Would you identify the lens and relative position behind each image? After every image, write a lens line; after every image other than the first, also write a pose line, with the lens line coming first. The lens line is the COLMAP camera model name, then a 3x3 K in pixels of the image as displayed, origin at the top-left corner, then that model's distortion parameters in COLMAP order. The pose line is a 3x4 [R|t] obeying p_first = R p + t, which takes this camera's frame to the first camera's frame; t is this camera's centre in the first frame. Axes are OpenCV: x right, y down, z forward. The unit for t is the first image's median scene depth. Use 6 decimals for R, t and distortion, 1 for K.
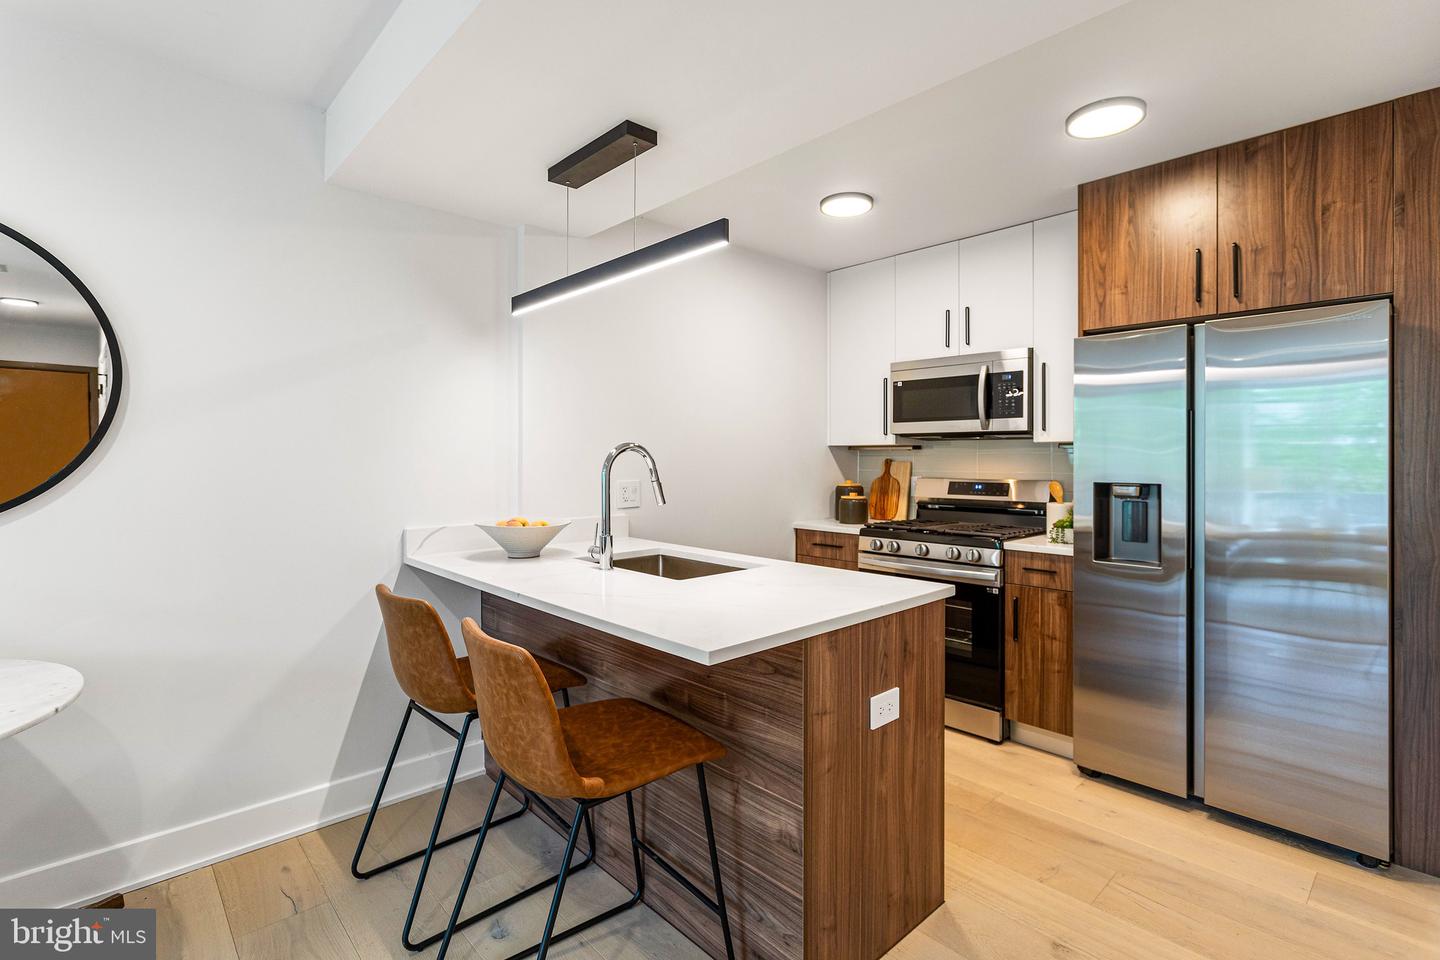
lens RADIAL K [[674.6, 0, 719.2], [0, 674.6, 458.8], [0, 0, 1]] dist [-0.000088, 0.000130]
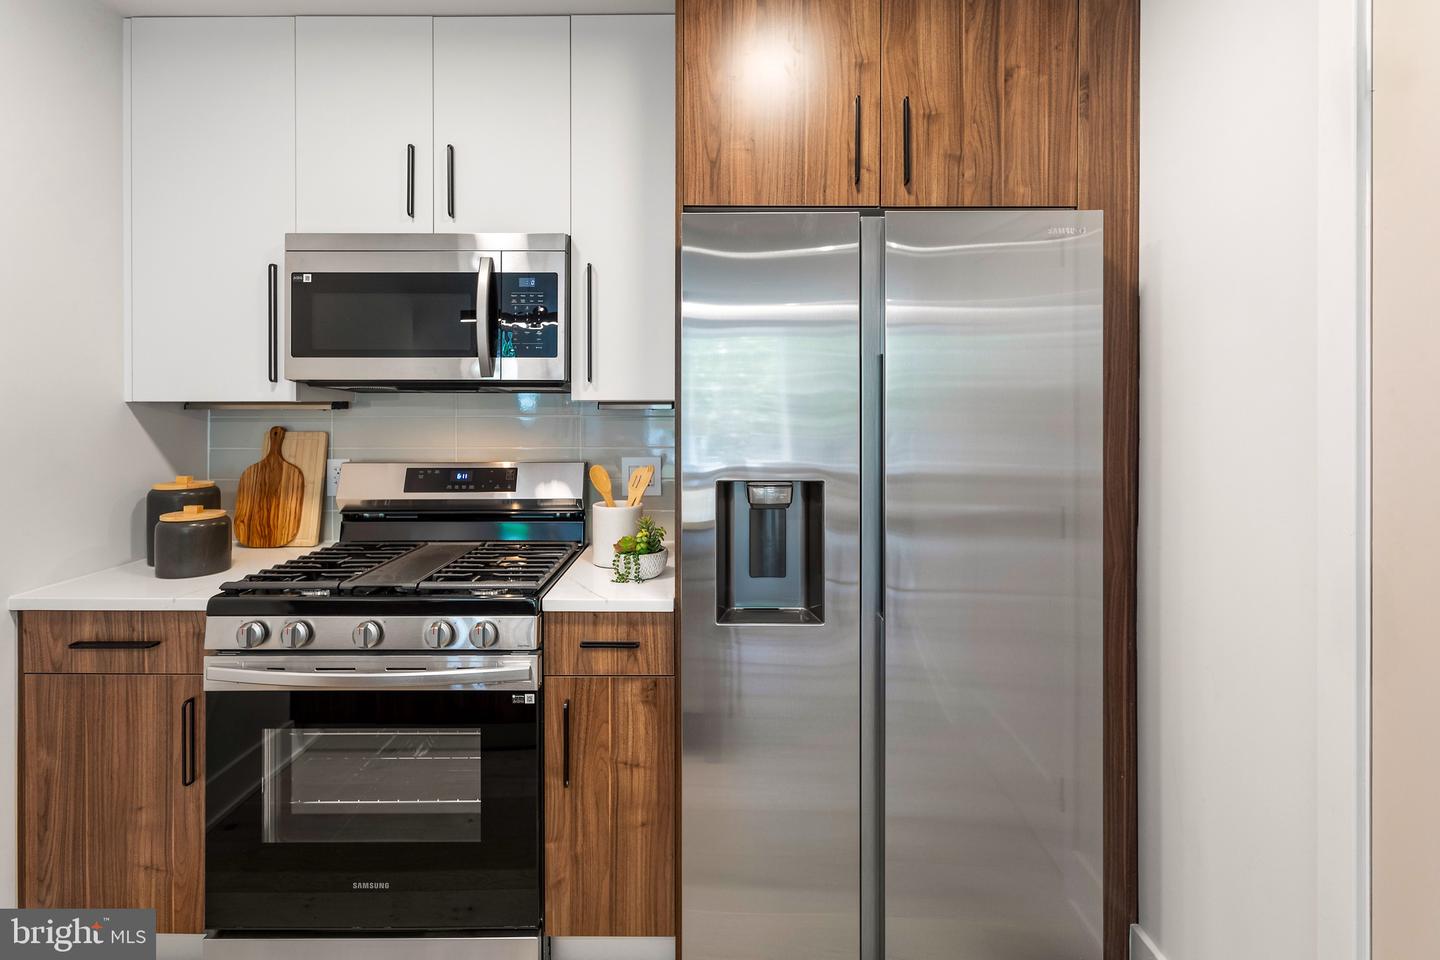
lens RADIAL K [[700.4, 0, 715.5], [0, 700.4, 398.8], [0, 0, 1]] dist [-0.000684, 0.000336]
pose [[0.684446, -0.003349, 0.729056, 0.115918], [0.003690, 0.999993, 0.001129, -0.026836], [-0.729054, 0.001918, 0.684453, 0.505344]]
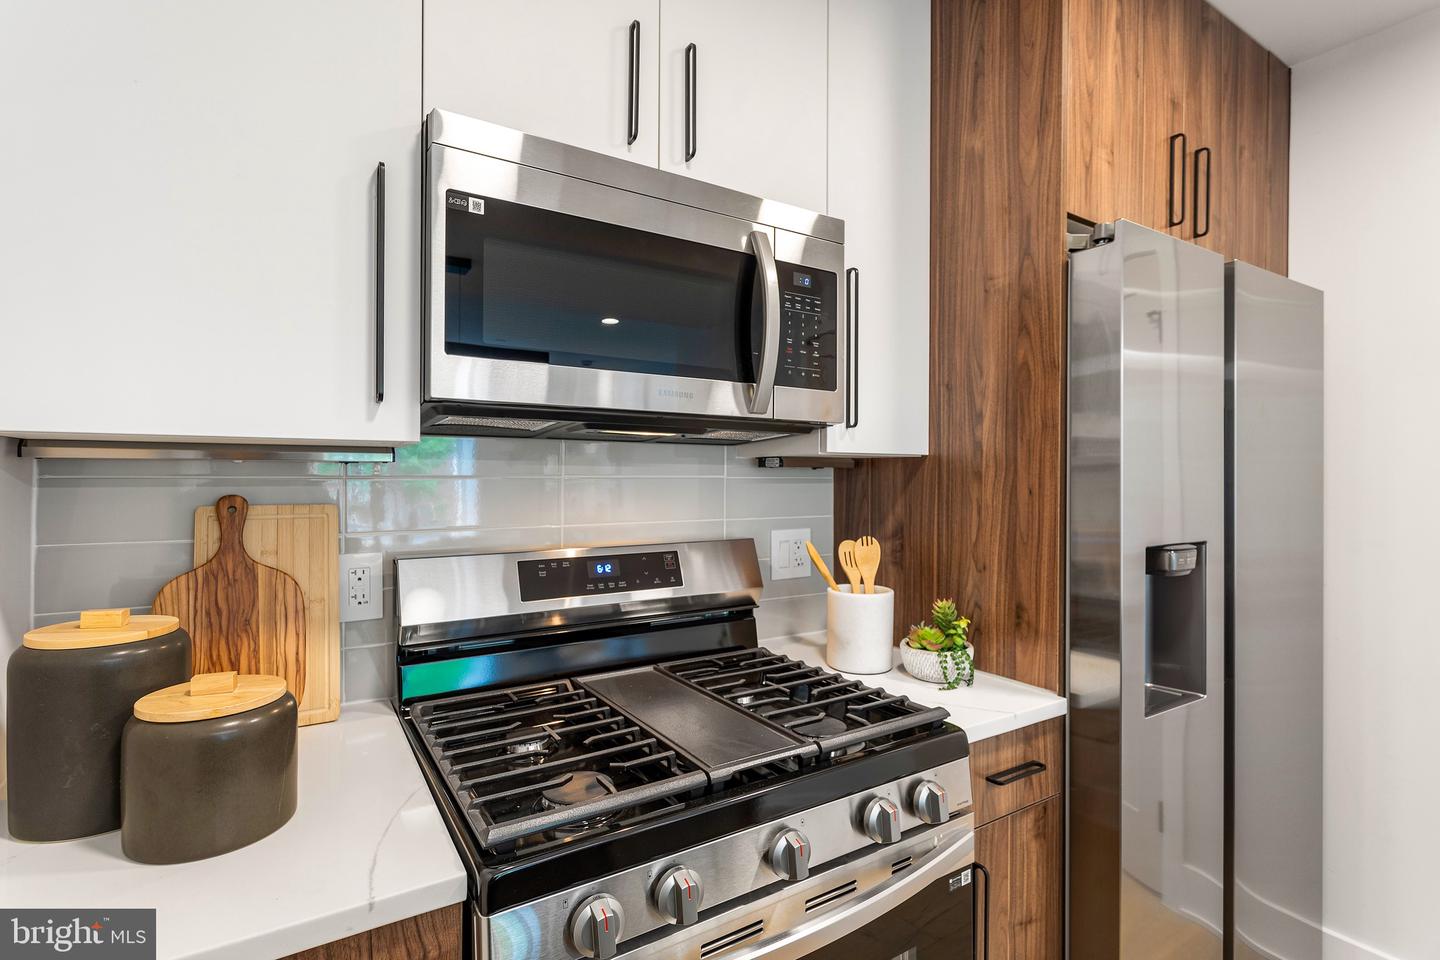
lens RADIAL K [[694.1, 0, 720.0], [0, 694.1, 480.0], [0, 0, 1]] dist [0.008969, 0.000129]
pose [[0.187369, -0.006522, 0.982268, 0.030325], [-0.002528, 0.999971, 0.007122, -0.010906], [-0.982286, -0.003818, 0.187347, 0.990832]]
